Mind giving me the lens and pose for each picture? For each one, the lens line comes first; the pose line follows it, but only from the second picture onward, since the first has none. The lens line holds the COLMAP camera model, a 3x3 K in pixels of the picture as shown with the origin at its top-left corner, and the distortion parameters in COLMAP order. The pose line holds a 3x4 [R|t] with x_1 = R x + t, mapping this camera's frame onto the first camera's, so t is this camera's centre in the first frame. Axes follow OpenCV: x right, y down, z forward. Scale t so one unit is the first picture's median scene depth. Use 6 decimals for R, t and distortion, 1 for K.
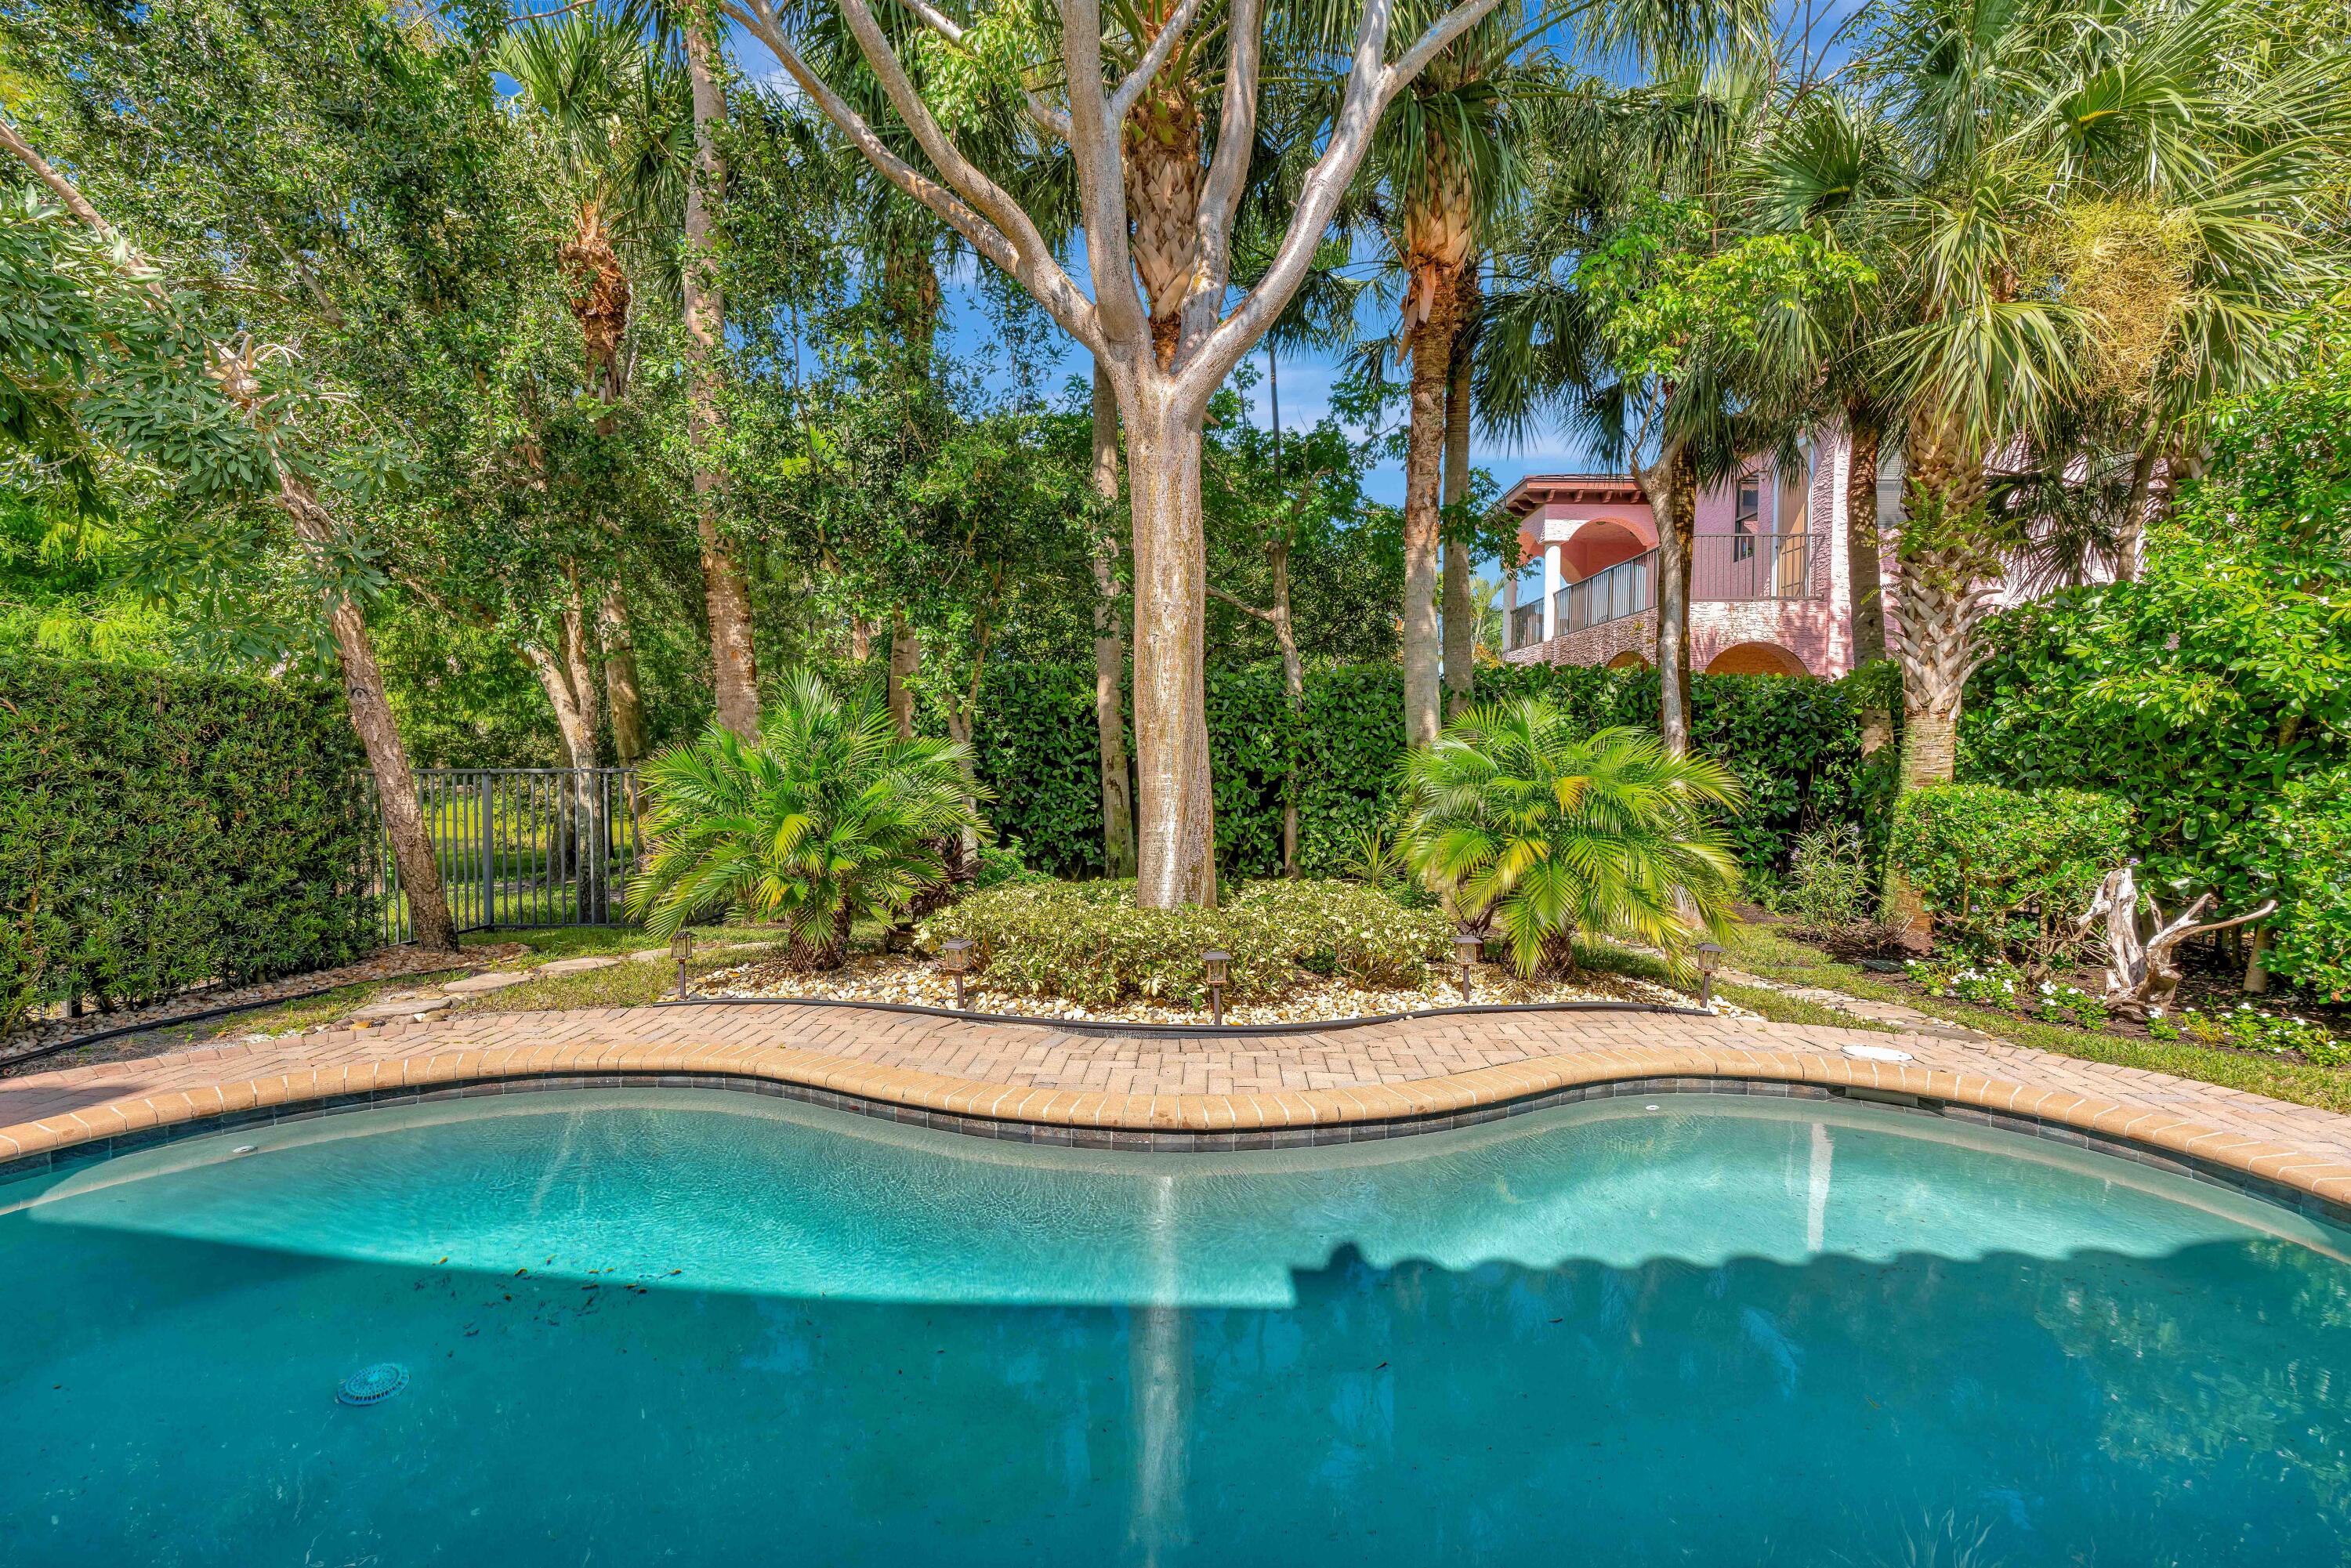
lens RADIAL K [[1088.5, 0, 1165.2], [0, 1088.5, 783.2], [0, 0, 1]] dist [-0.012872, 0.004623]
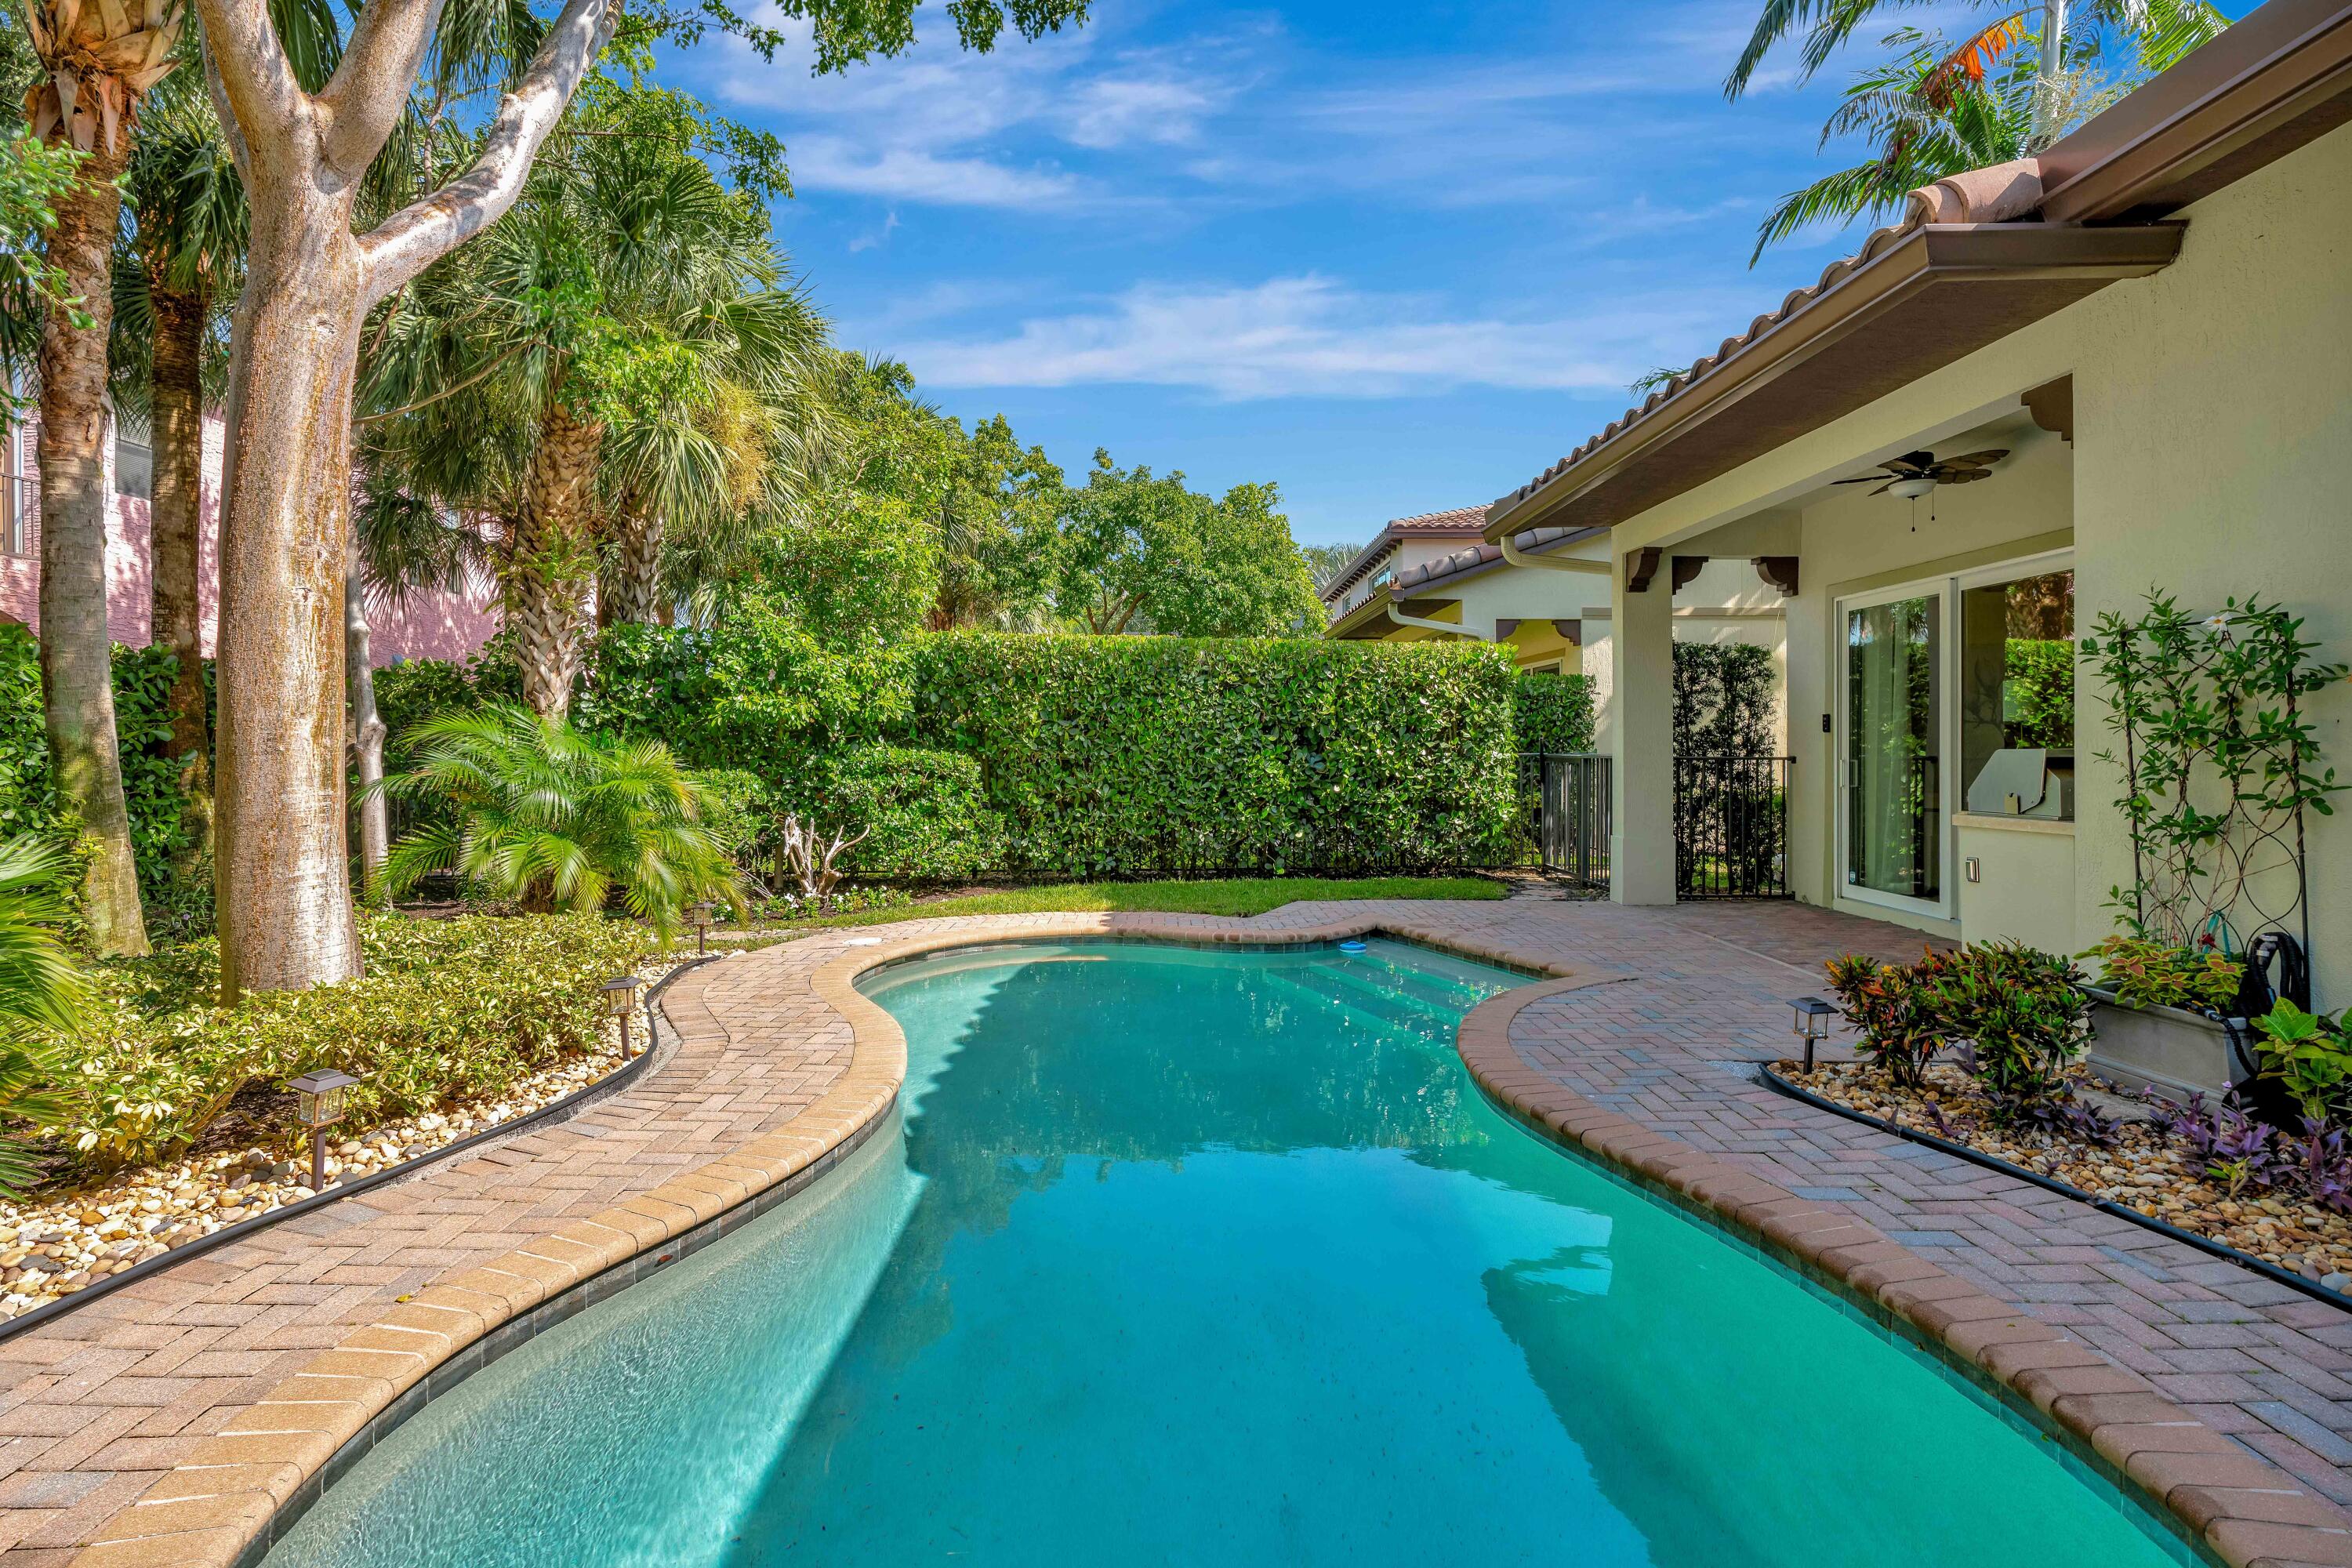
lens RADIAL K [[1103.9, 0, 1170.4], [0, 1103.9, 739.6], [0, 0, 1]] dist [-0.015396, 0.007542]
pose [[-0.038692, -0.005379, 0.999237, -0.751939], [0.034075, 0.999397, 0.006700, -0.027334], [-0.998670, 0.034308, -0.038485, 0.500688]]
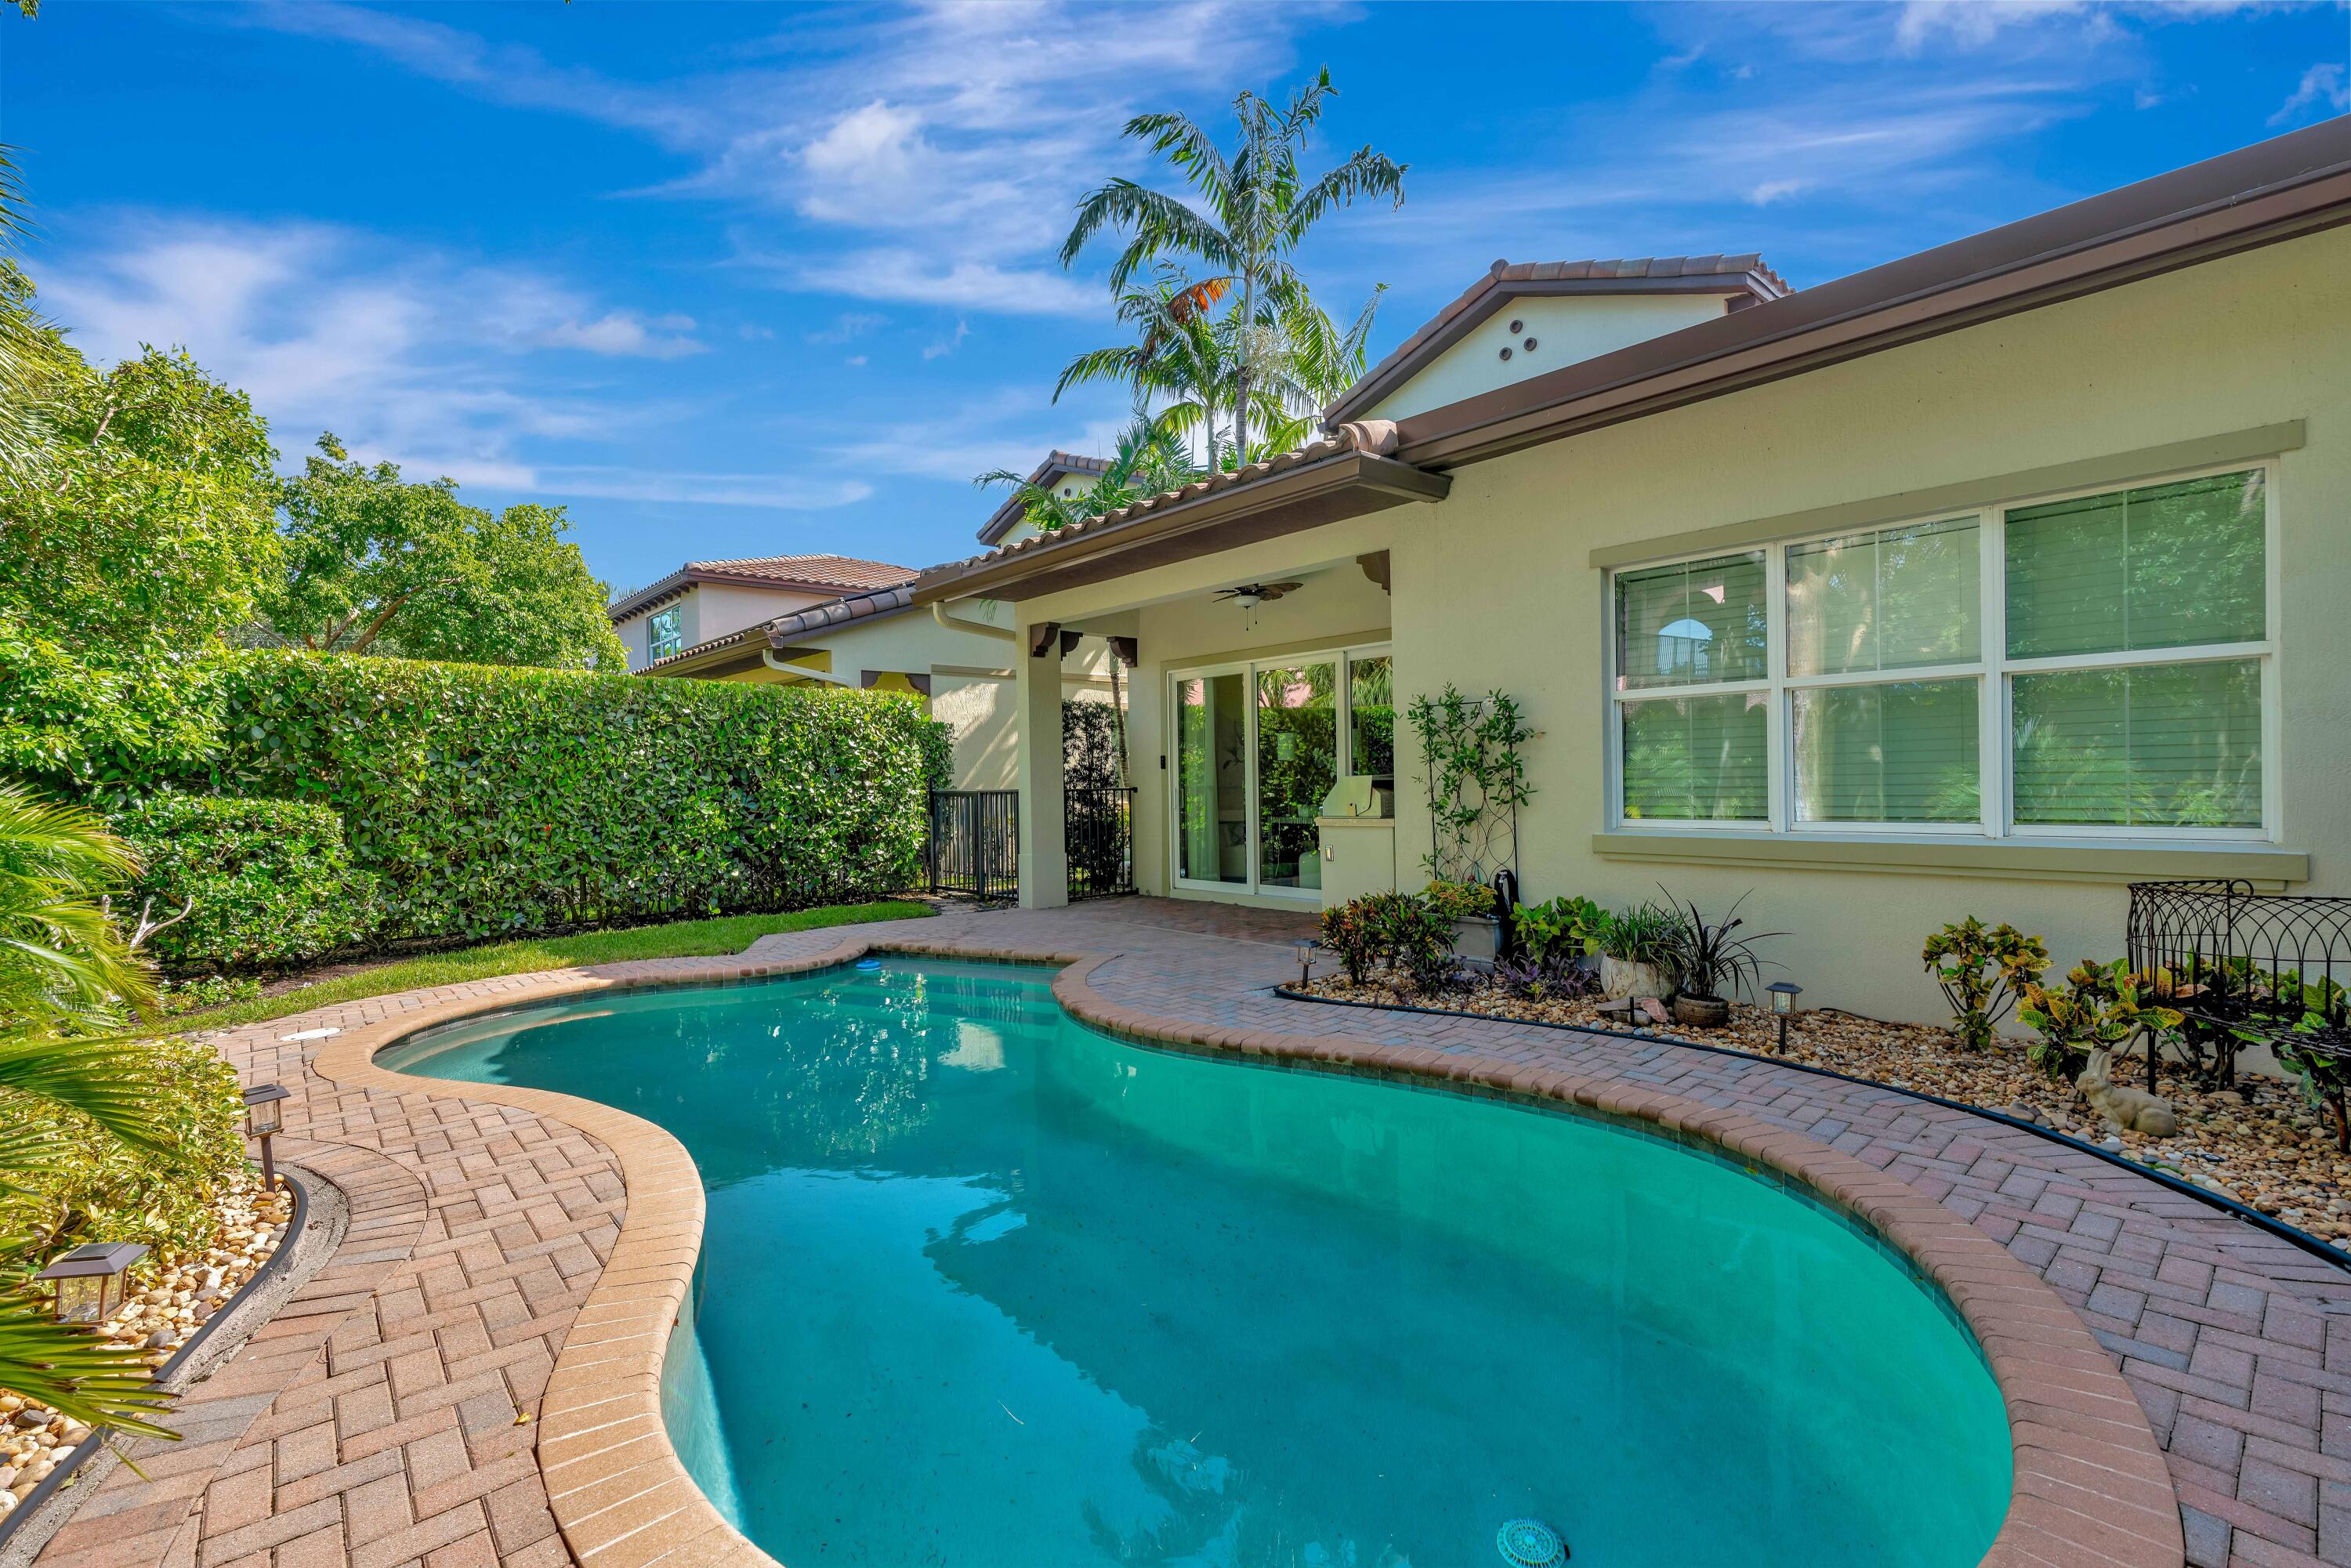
lens RADIAL K [[1045.0, 0, 1175.5], [0, 1045.0, 784.0], [0, 0, 1]] dist [-0.017384, 0.000218]
pose [[-0.690762, -0.000154, 0.723082, -0.716061], [0.035482, 0.998788, 0.034108, -0.034484], [-0.722211, 0.049216, -0.689919, 0.882511]]
